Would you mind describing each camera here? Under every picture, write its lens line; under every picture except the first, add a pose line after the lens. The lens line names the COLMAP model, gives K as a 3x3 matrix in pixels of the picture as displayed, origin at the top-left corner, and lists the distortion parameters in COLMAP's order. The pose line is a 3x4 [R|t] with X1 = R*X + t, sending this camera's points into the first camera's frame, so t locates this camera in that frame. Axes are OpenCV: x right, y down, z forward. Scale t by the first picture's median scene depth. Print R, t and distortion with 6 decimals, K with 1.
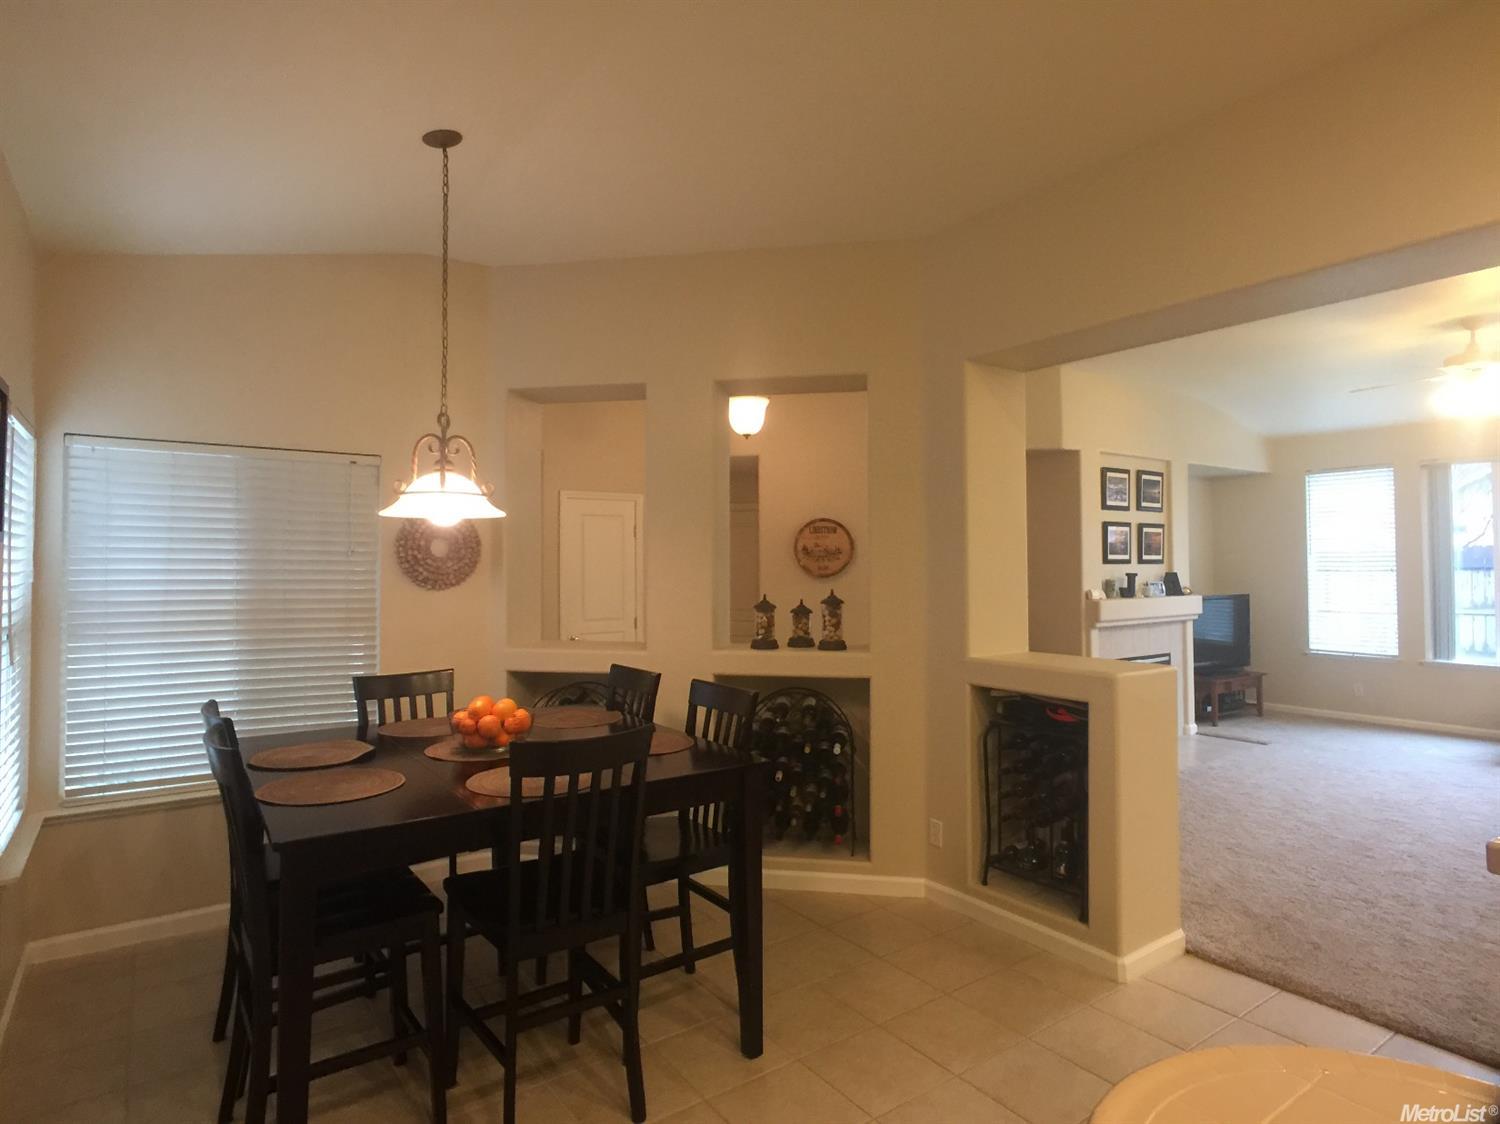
lens RADIAL K [[836.2, 0, 750.7], [0, 836.2, 536.4], [0, 0, 1]] dist [-0.002239, 0.000952]
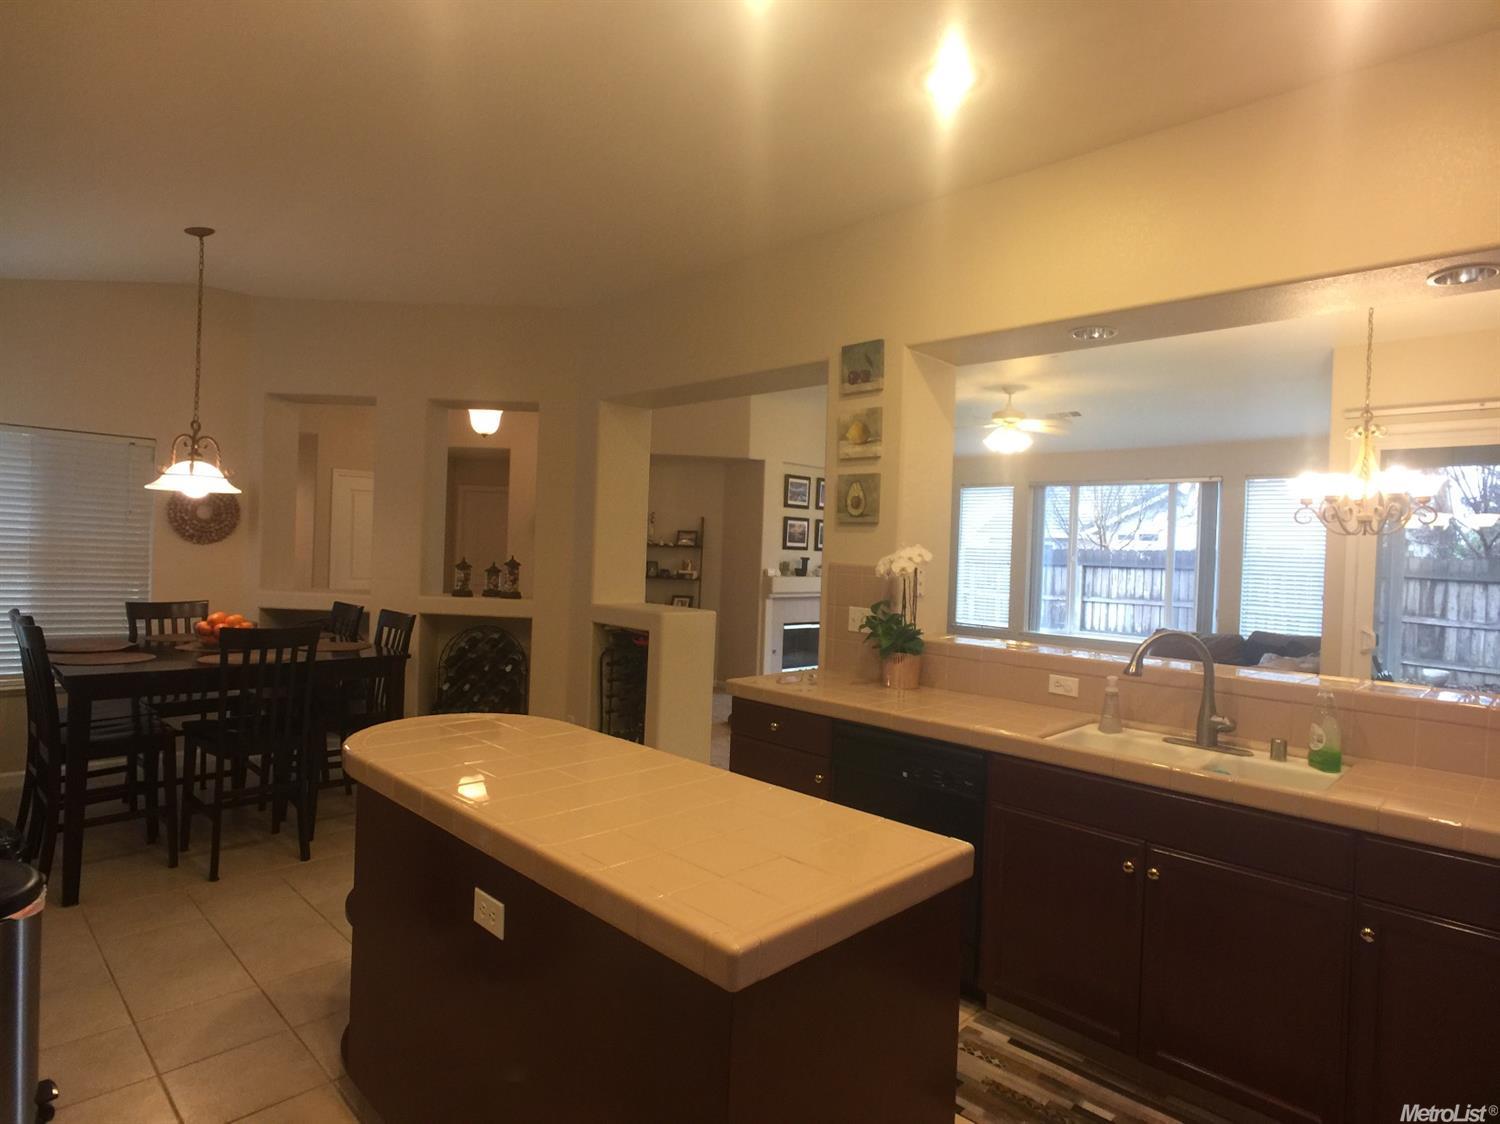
lens RADIAL K [[837.7, 0, 743.3], [0, 837.7, 550.3], [0, 0, 1]] dist [0.003034, -0.001059]
pose [[0.984775, 0.039746, 0.169228, 0.247469], [-0.045904, 0.998413, 0.032631, -0.008642], [-0.167663, -0.039902, 0.985037, -0.453841]]
